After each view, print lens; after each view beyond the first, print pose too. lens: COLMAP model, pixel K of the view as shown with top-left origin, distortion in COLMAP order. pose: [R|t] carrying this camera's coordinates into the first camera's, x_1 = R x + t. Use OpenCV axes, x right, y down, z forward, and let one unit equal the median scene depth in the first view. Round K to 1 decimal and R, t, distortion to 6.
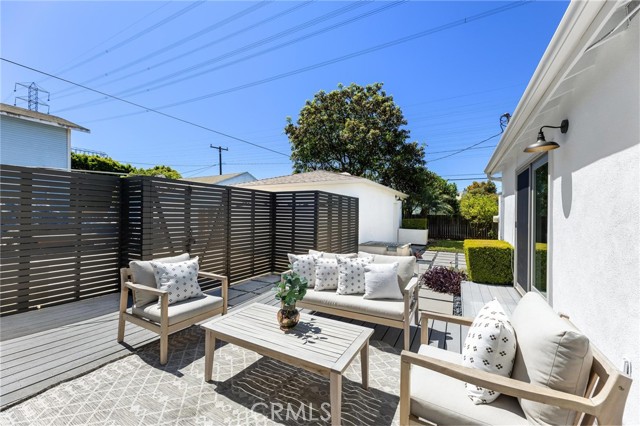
lens RADIAL K [[256.9, 0, 323.4], [0, 256.9, 214.1], [0, 0, 1]] dist [0.000102, -0.000072]
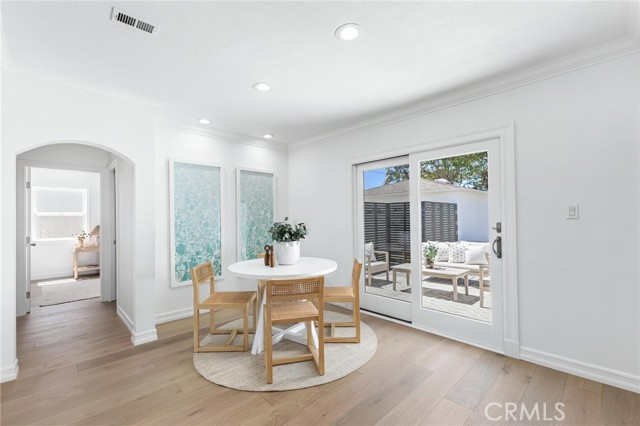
lens RADIAL K [[281.5, 0, 311.2], [0, 281.5, 216.2], [0, 0, 1]] dist [0.000181, 0.000011]
pose [[0.943915, -0.035523, -0.328273, -0.088377], [0.033419, 0.999369, -0.012050, -0.013919], [0.328493, 0.000404, 0.944506, -0.535933]]
